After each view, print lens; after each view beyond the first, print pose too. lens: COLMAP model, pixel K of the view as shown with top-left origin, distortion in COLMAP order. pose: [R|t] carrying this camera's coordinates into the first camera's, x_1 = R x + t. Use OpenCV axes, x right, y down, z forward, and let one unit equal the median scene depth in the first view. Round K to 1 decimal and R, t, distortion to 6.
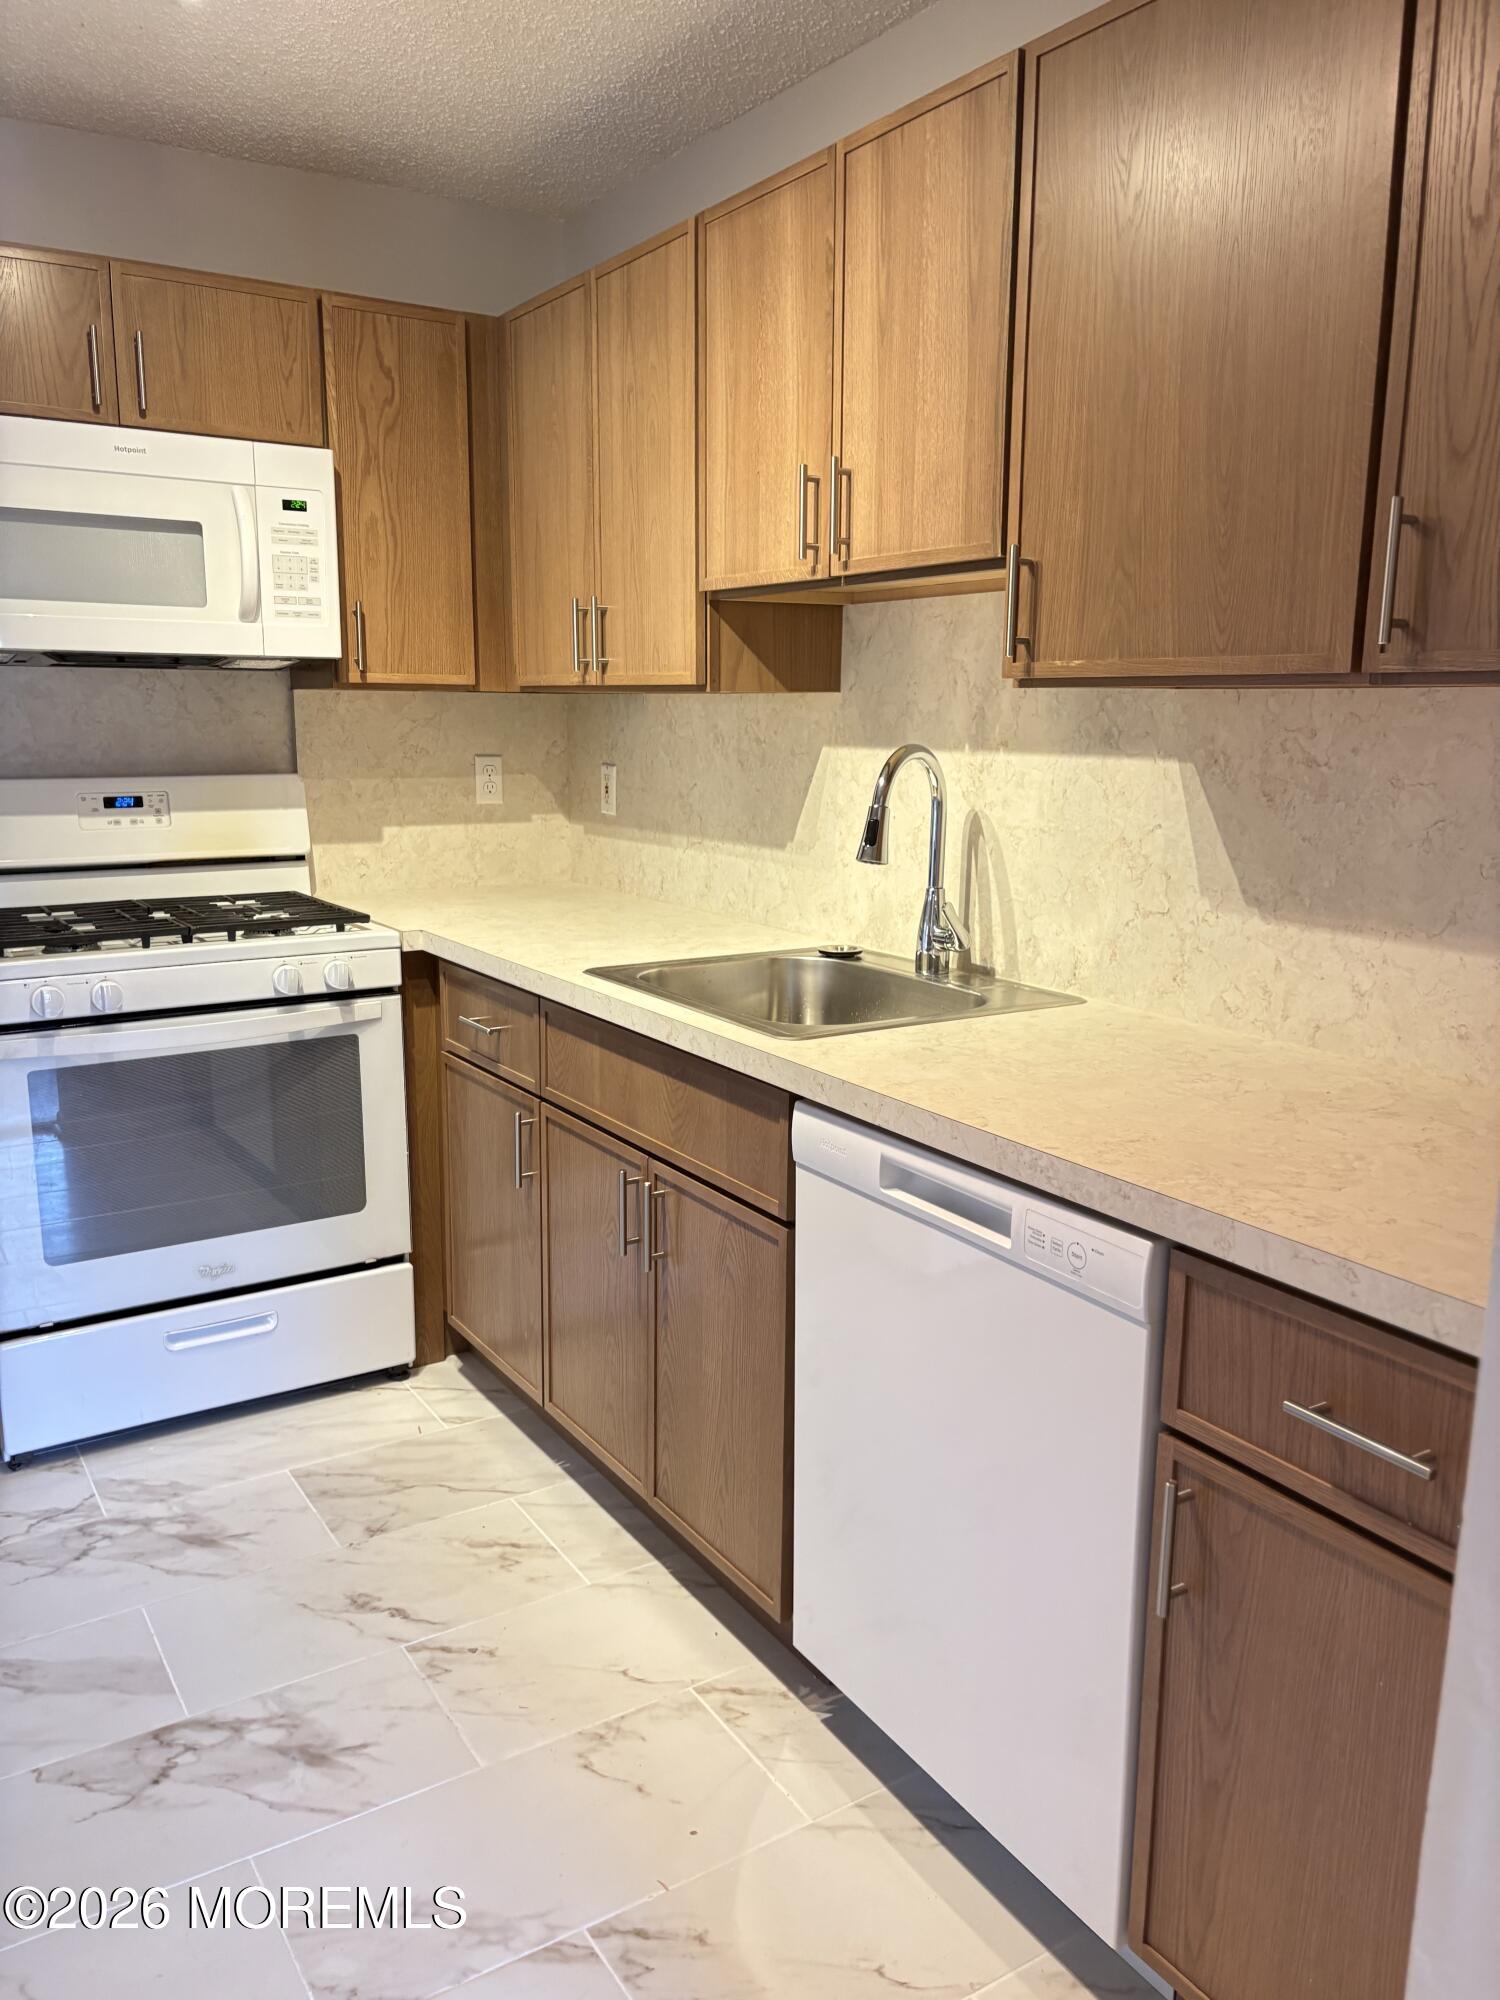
lens RADIAL K [[1531.2, 0, 737.9], [0, 1531.2, 1001.3], [0, 0, 1]] dist [0.051244, -0.051499]
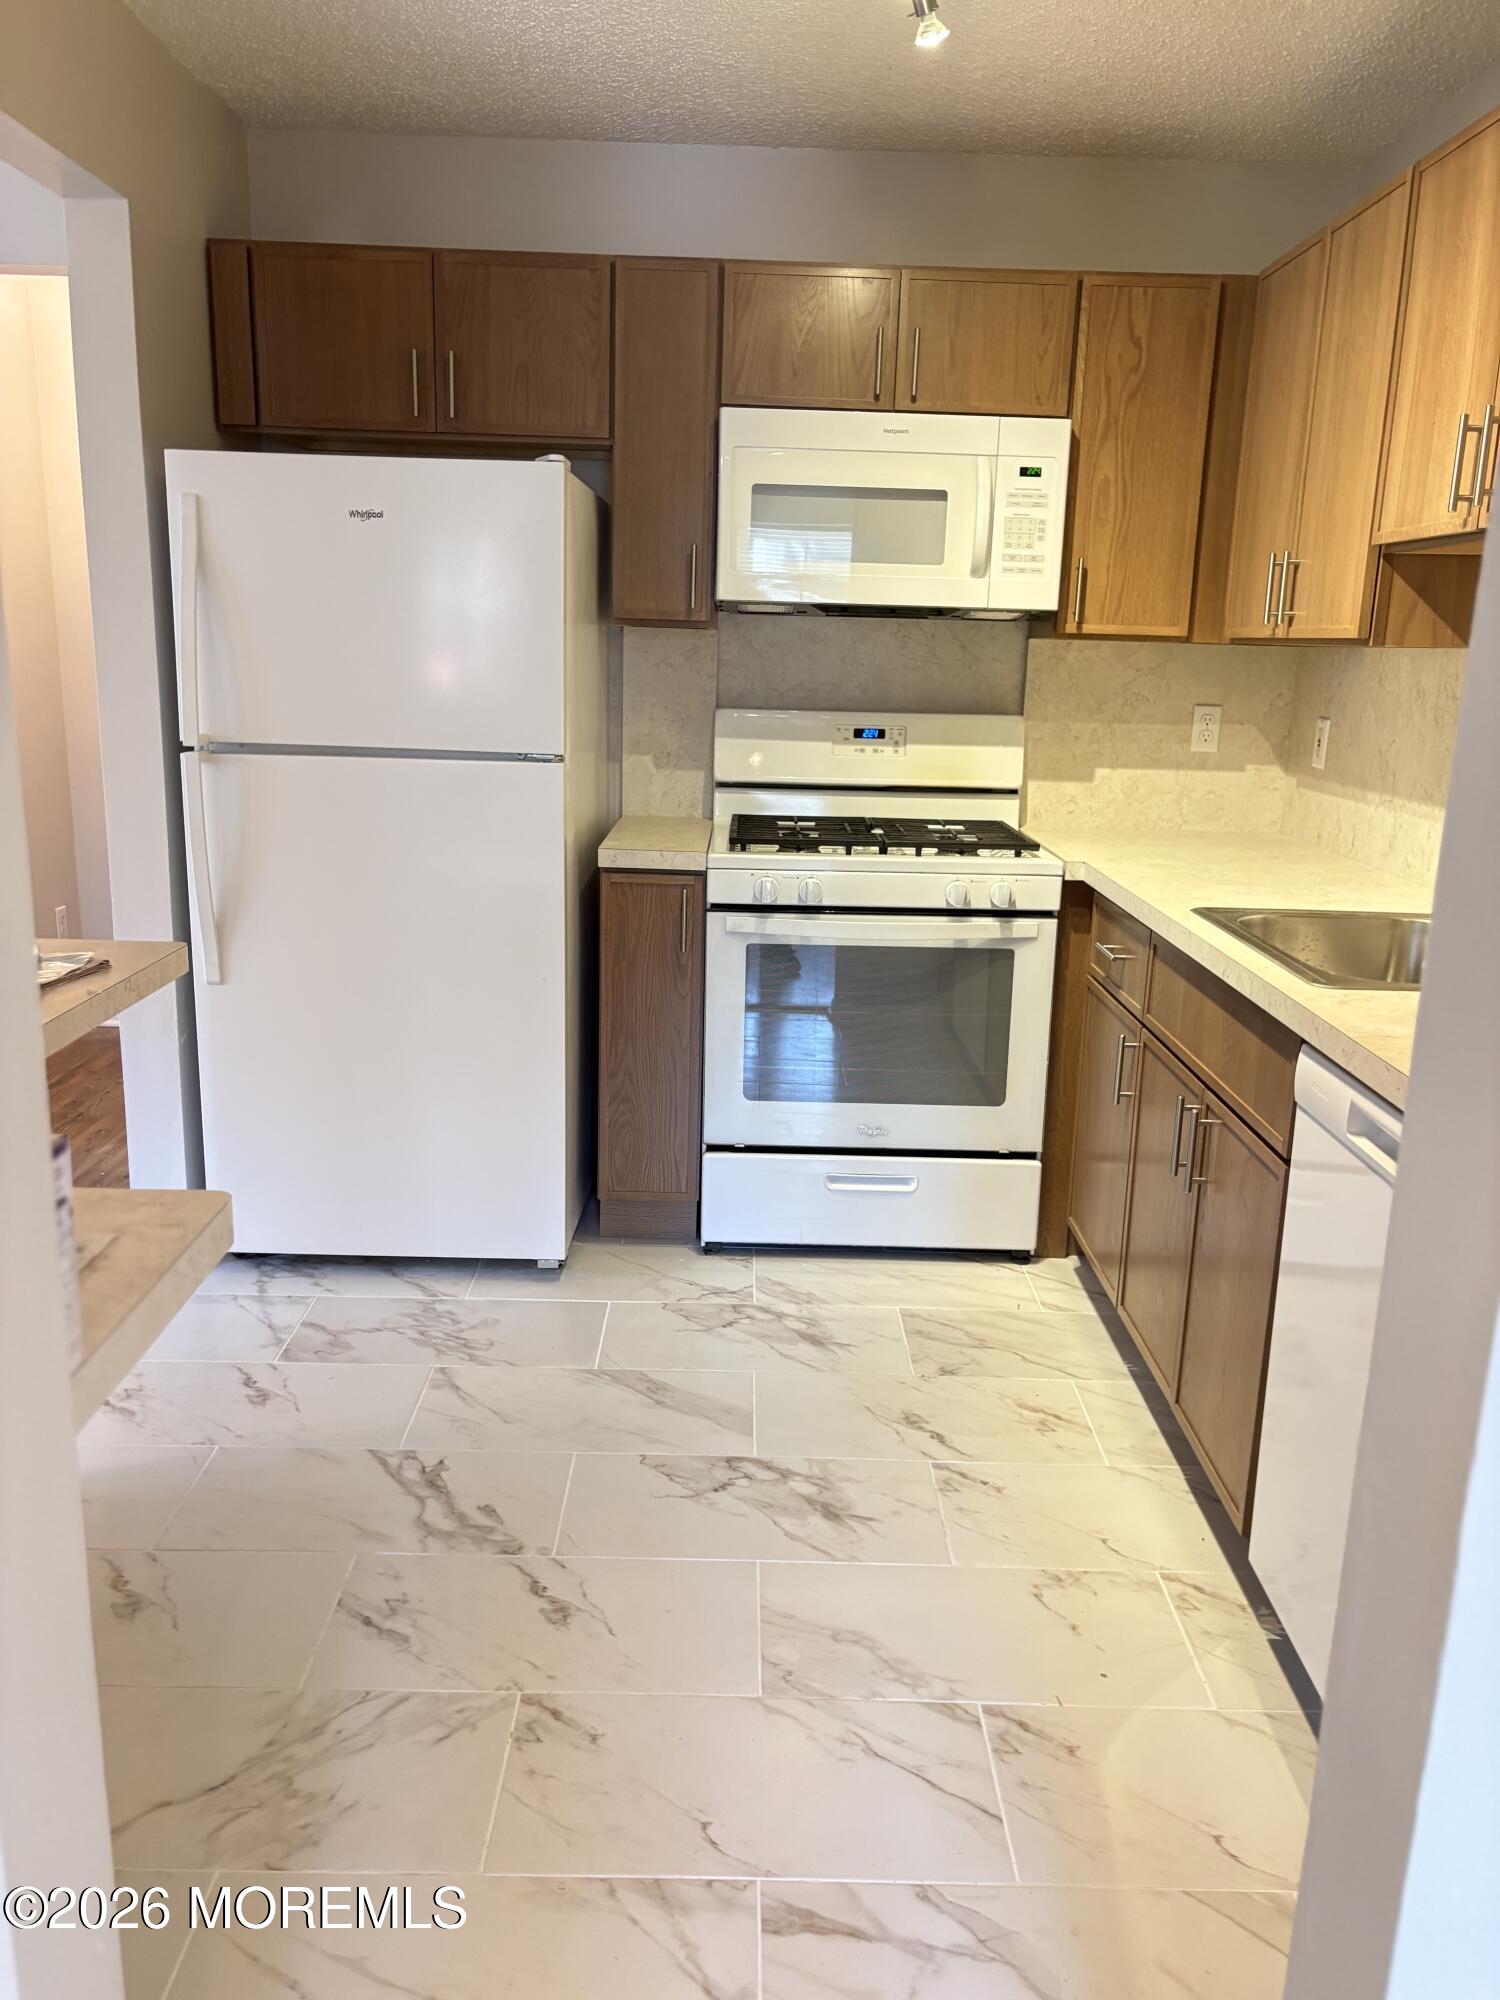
lens RADIAL K [[1531.2, 0, 747.0], [0, 1531.2, 999.6], [0, 0, 1]] dist [0.051244, -0.051499]
pose [[0.848025, 0.138837, -0.511447, 0.186746], [-0.123128, 0.990282, 0.064665, 0.010770], [0.515455, 0.008136, 0.856878, -0.066290]]
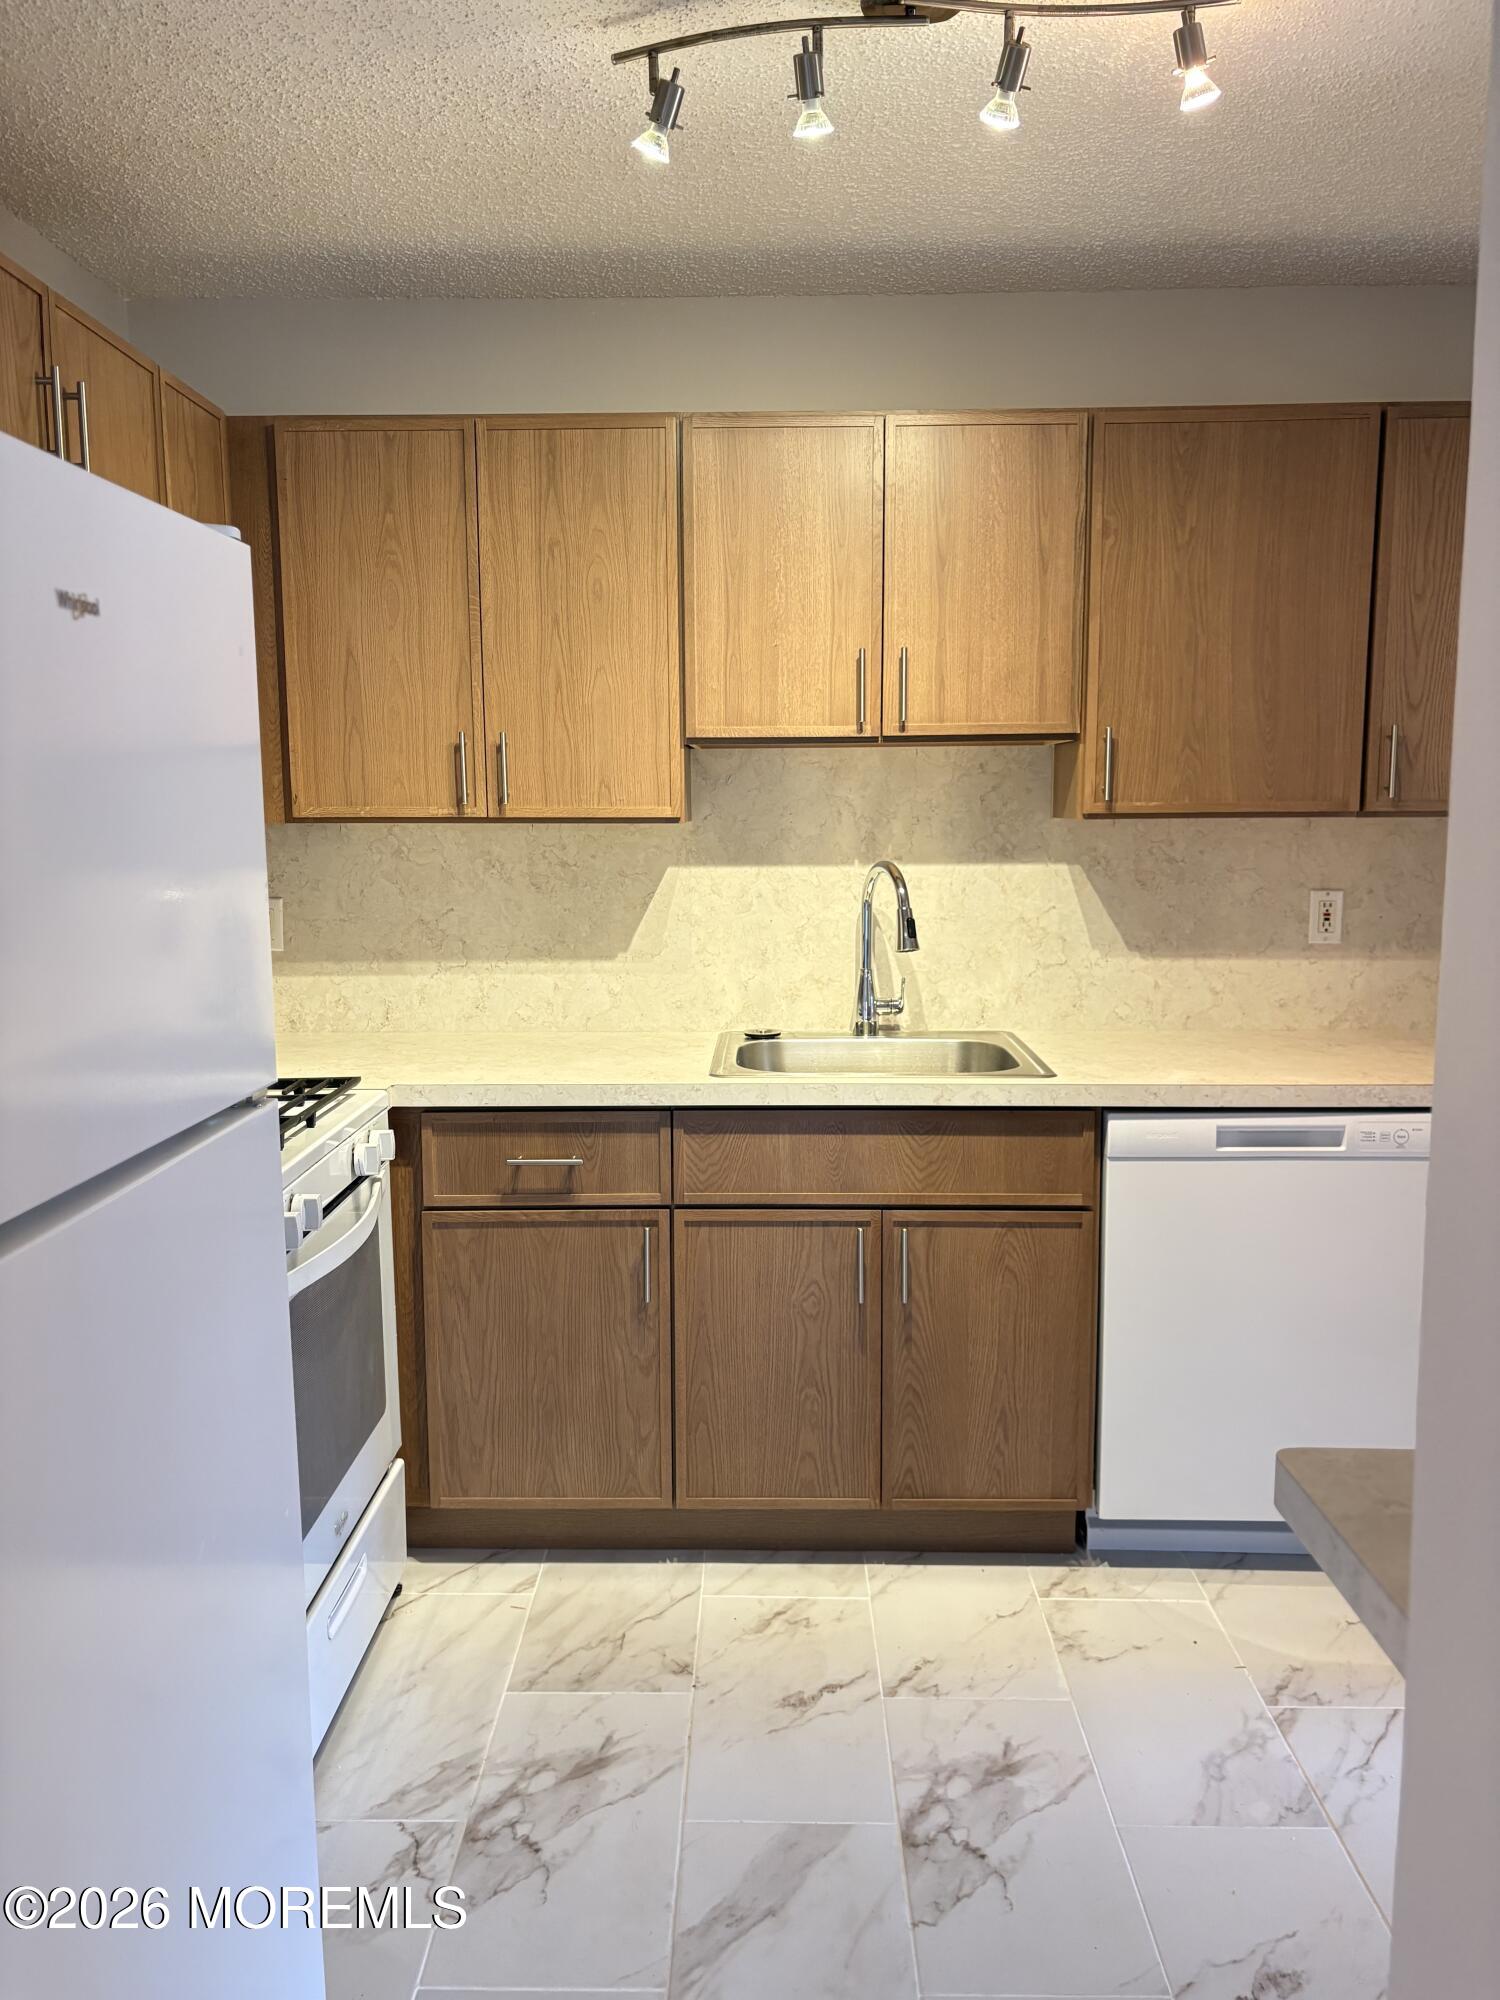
lens RADIAL K [[1531.2, 0, 741.6], [0, 1531.2, 1000.9], [0, 0, 1]] dist [0.051244, -0.051499]
pose [[0.541174, -0.117430, 0.832671, -0.977556], [0.168269, 0.985297, 0.029592, -0.100967], [-0.823903, 0.124098, 0.552977, 0.365019]]
